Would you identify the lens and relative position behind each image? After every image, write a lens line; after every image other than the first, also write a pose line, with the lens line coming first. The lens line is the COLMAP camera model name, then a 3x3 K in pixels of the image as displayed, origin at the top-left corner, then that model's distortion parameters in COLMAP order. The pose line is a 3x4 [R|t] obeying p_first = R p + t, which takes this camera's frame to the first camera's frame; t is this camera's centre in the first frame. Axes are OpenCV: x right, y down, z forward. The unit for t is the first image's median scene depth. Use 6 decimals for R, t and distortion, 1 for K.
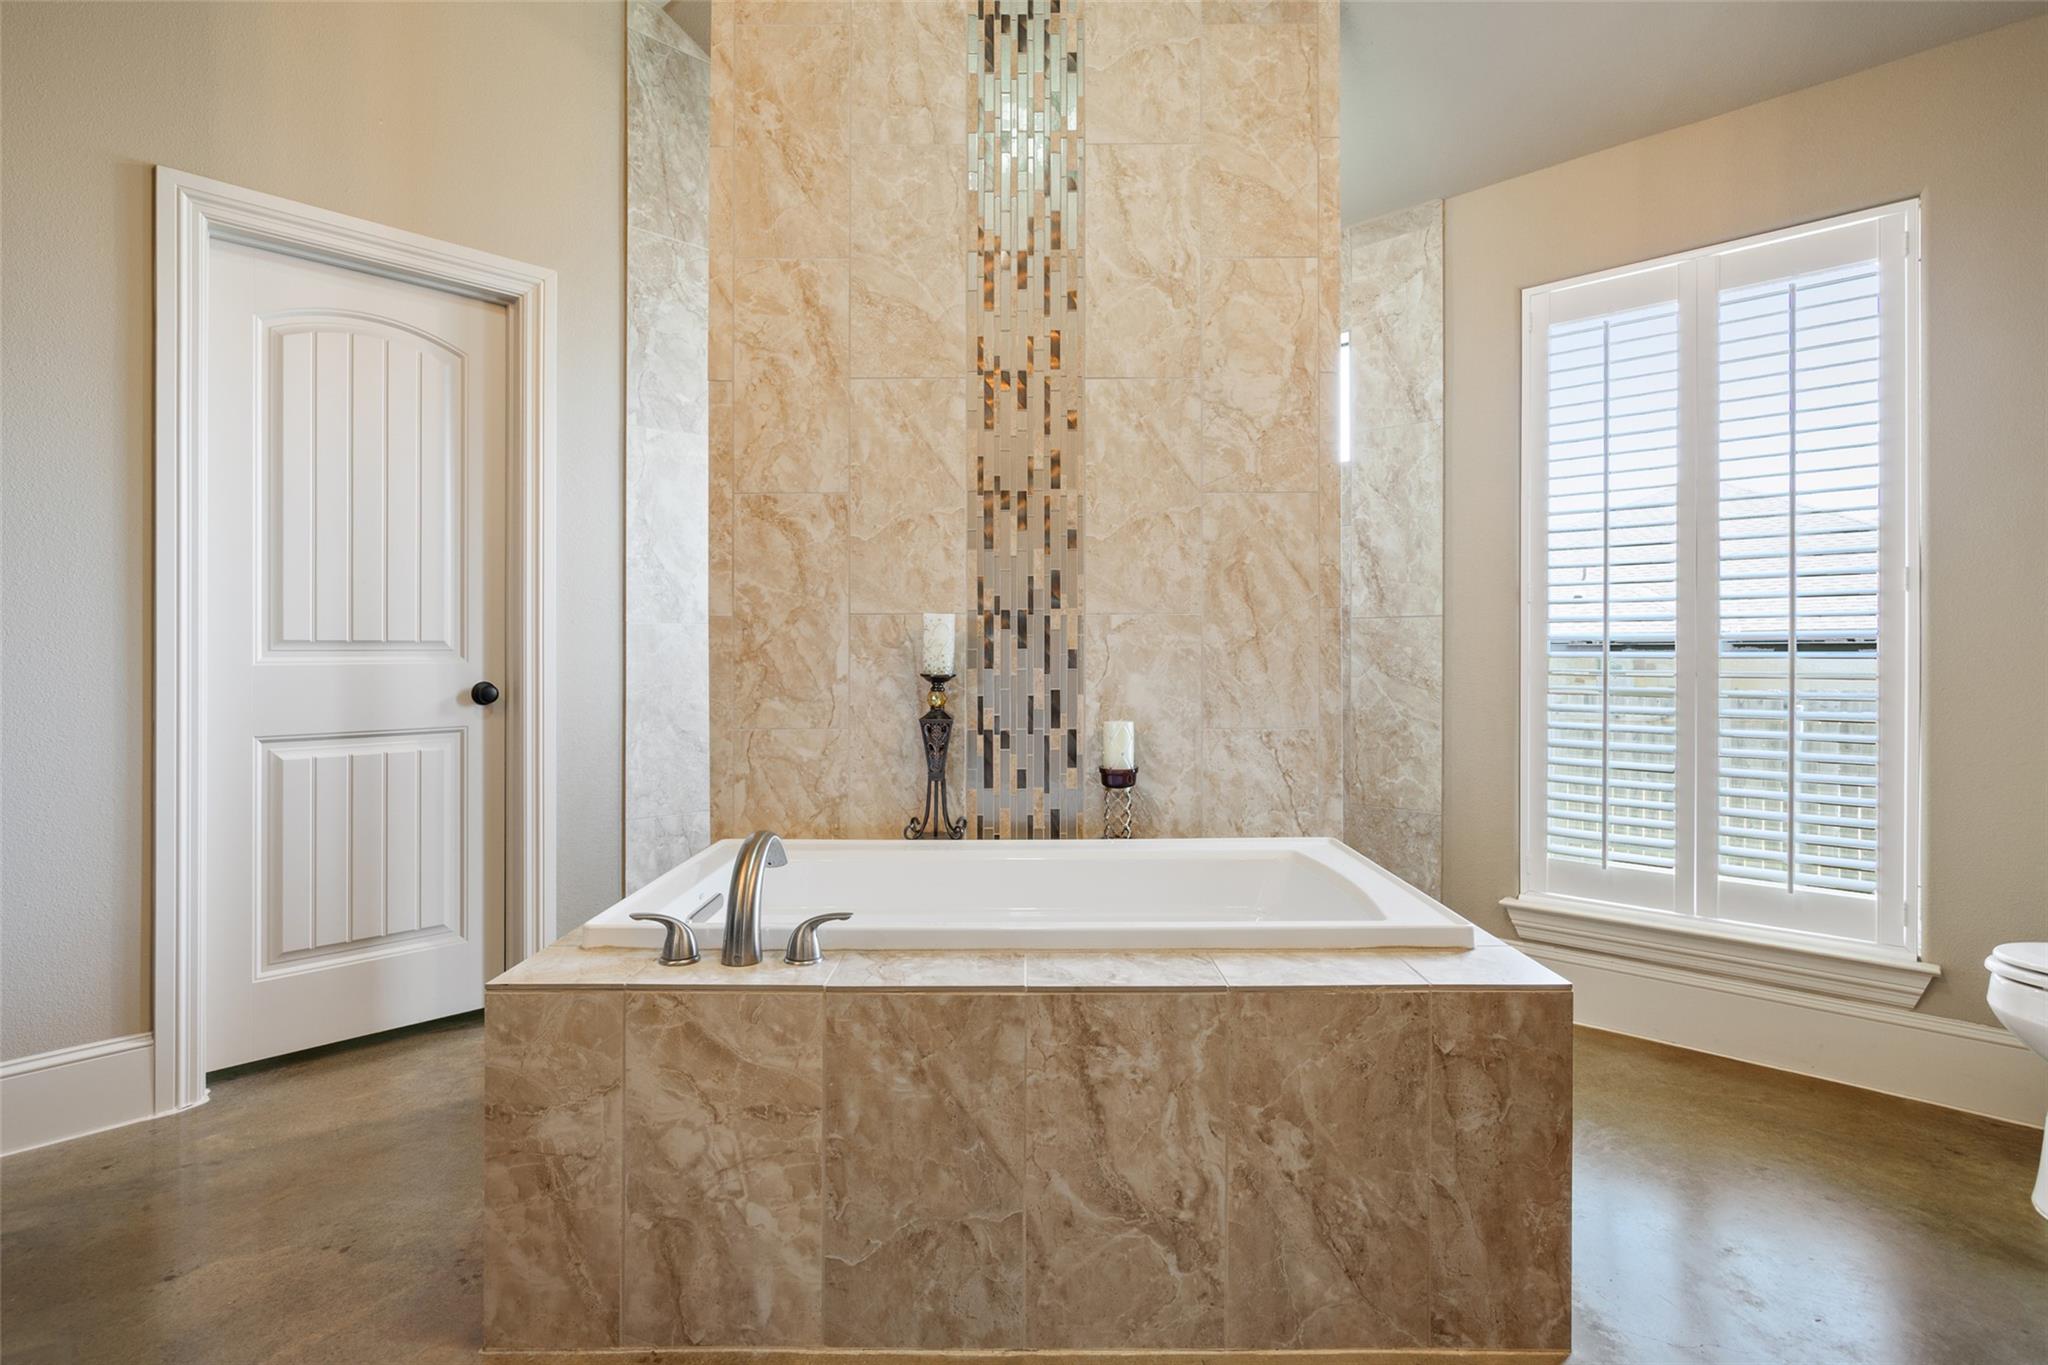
lens RADIAL K [[1028.3, 0, 1103.1], [0, 1028.3, 666.3], [0, 0, 1]] dist [-0.003552, -0.000218]
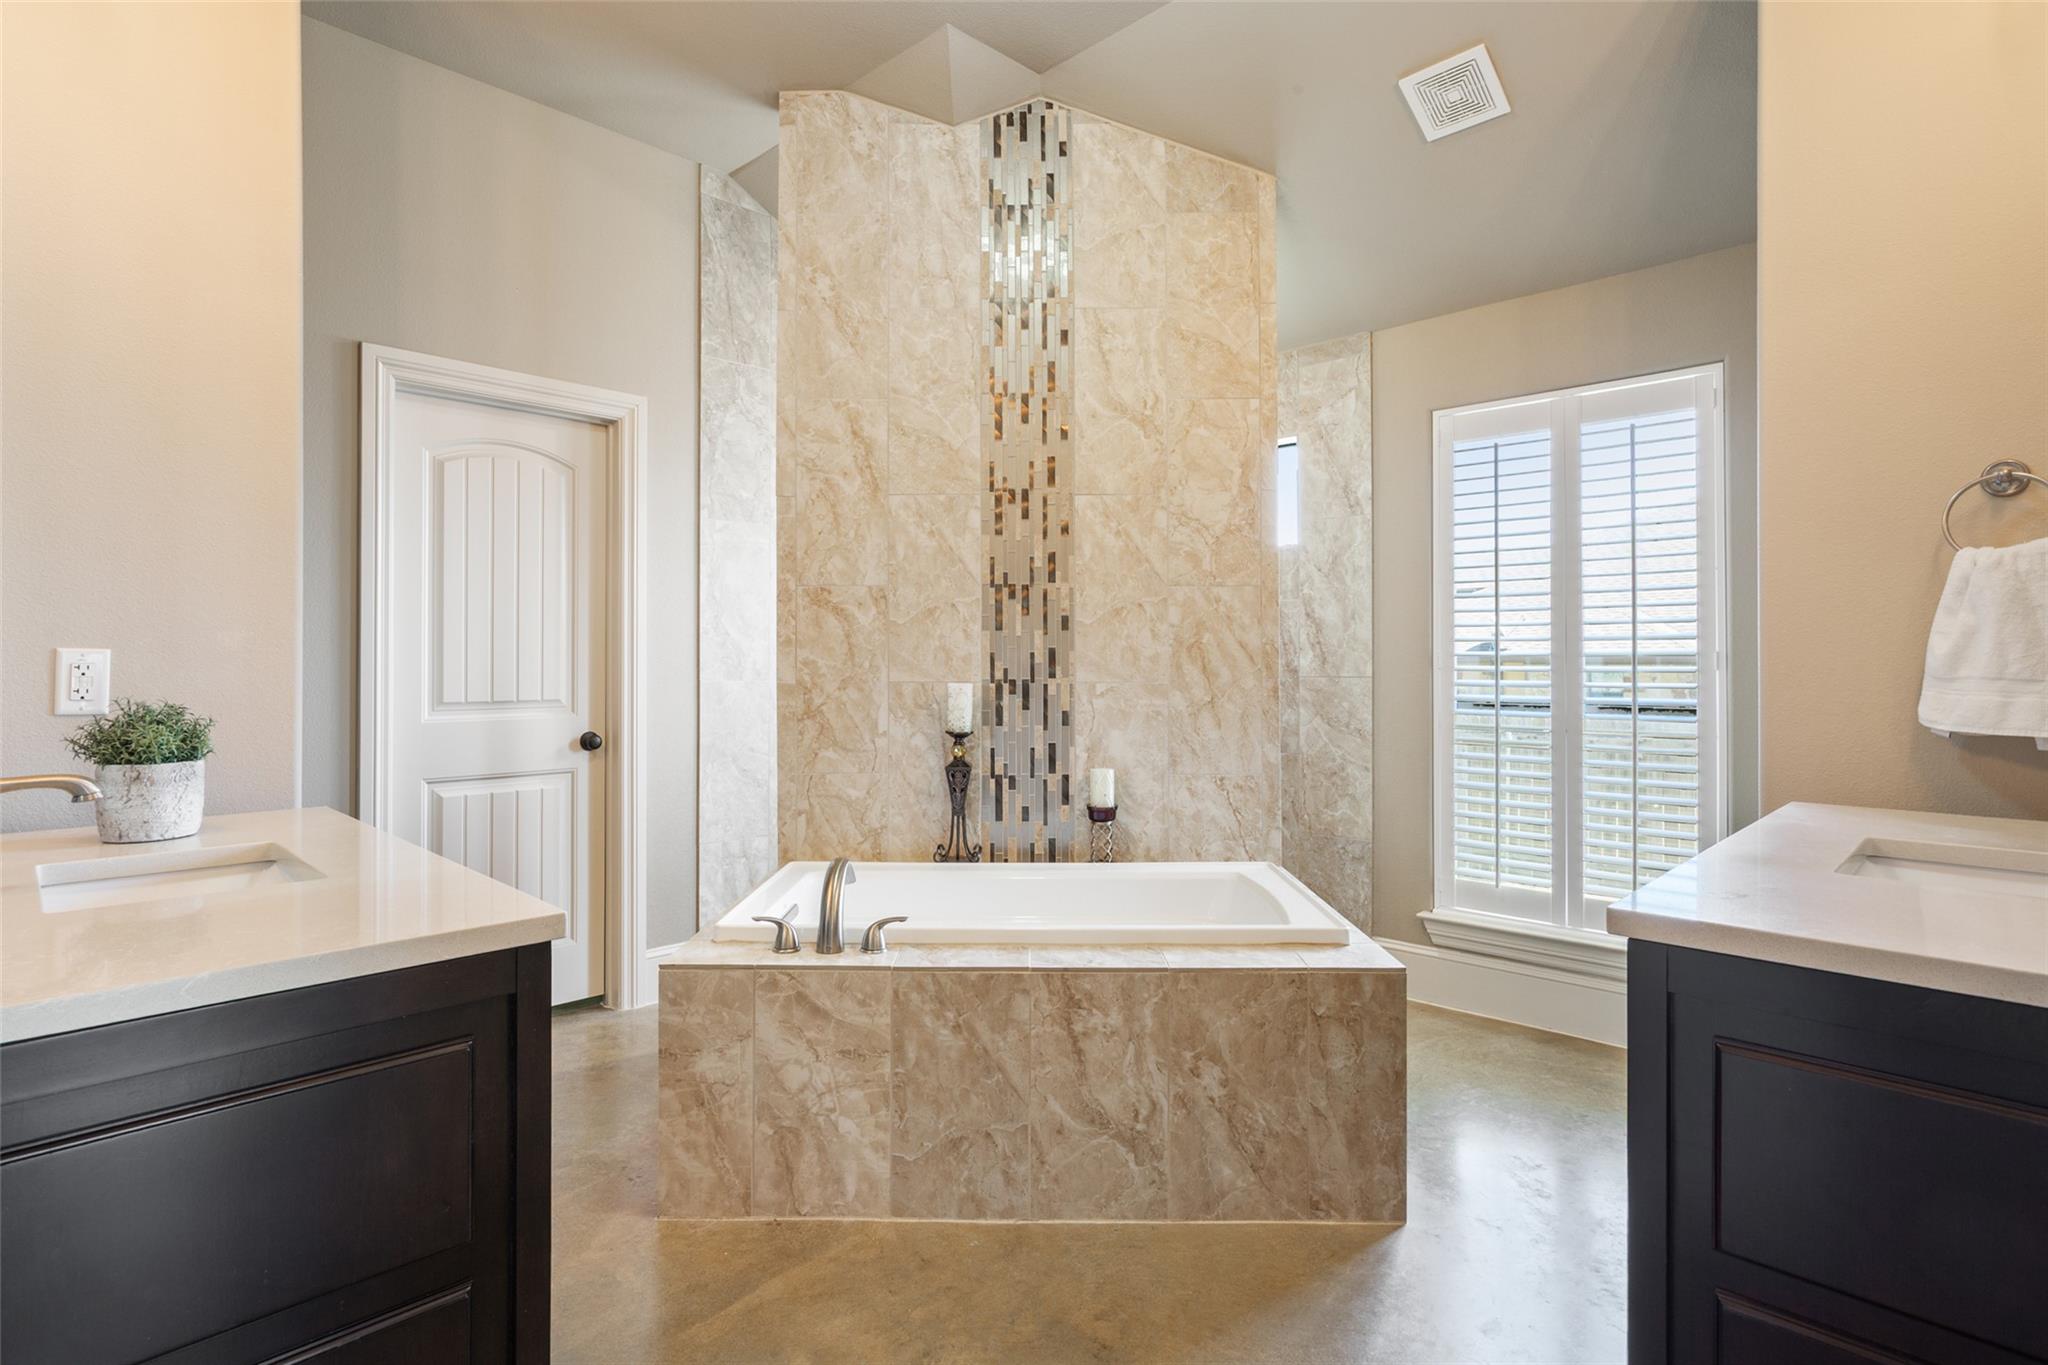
lens RADIAL K [[1100.0, 0, 1068.4], [0, 1100.0, 647.8], [0, 0, 1]] dist [-0.001436, -0.000356]
pose [[0.999329, -0.003896, -0.036431, 0.022721], [0.003243, 0.999834, -0.017955, -0.068429], [0.036495, 0.017825, 0.999175, -0.340766]]
